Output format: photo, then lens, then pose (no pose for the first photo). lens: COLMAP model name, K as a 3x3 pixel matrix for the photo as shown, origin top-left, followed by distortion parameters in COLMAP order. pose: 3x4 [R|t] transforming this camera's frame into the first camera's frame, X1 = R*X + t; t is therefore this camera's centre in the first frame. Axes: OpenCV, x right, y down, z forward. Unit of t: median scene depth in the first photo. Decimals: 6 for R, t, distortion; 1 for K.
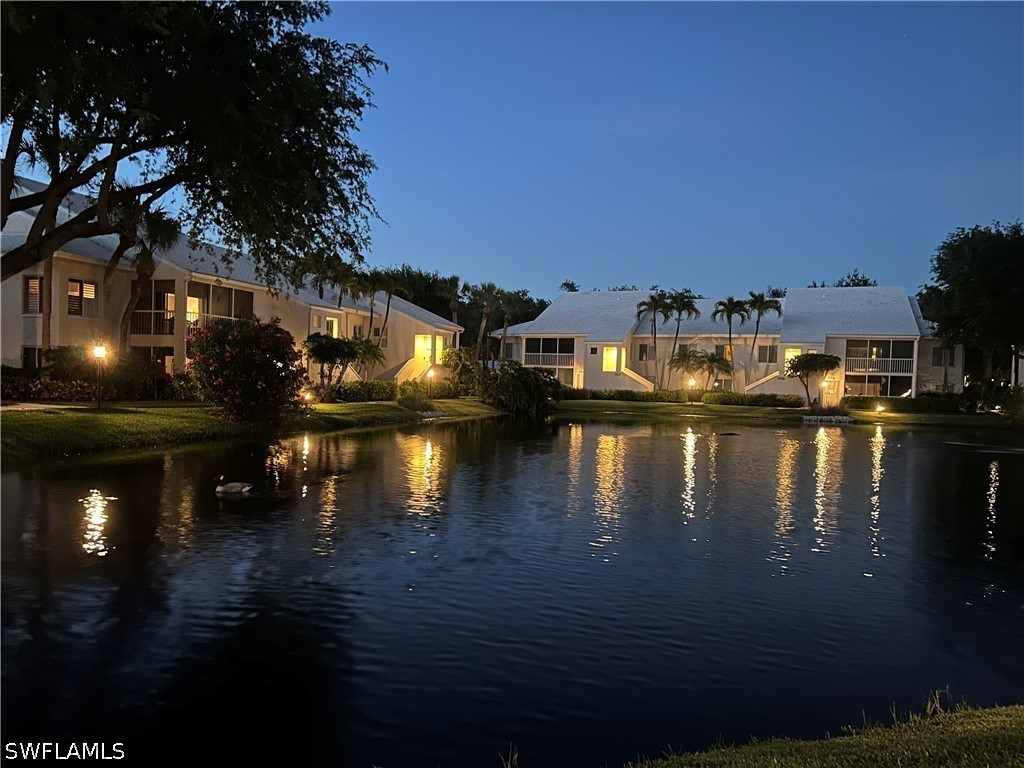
lens RADIAL K [[776.3, 0, 531.3], [0, 776.3, 424.5], [0, 0, 1]] dist [0.011589, 0.004196]
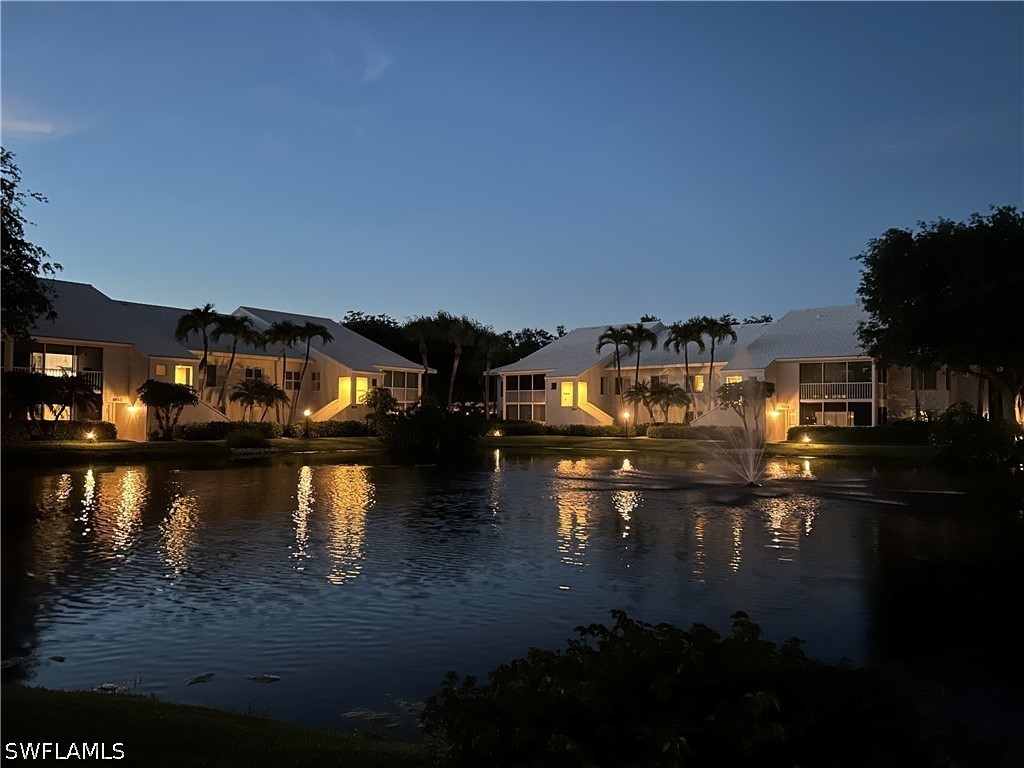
lens RADIAL K [[776.3, 0, 512.2], [0, 776.3, 383.3], [0, 0, 1]] dist [0.011589, 0.004196]
pose [[0.959885, -0.036889, -0.277958, 0.335408], [0.007605, 0.994368, -0.105706, 0.006284], [0.280292, 0.099352, 0.954759, 0.046622]]
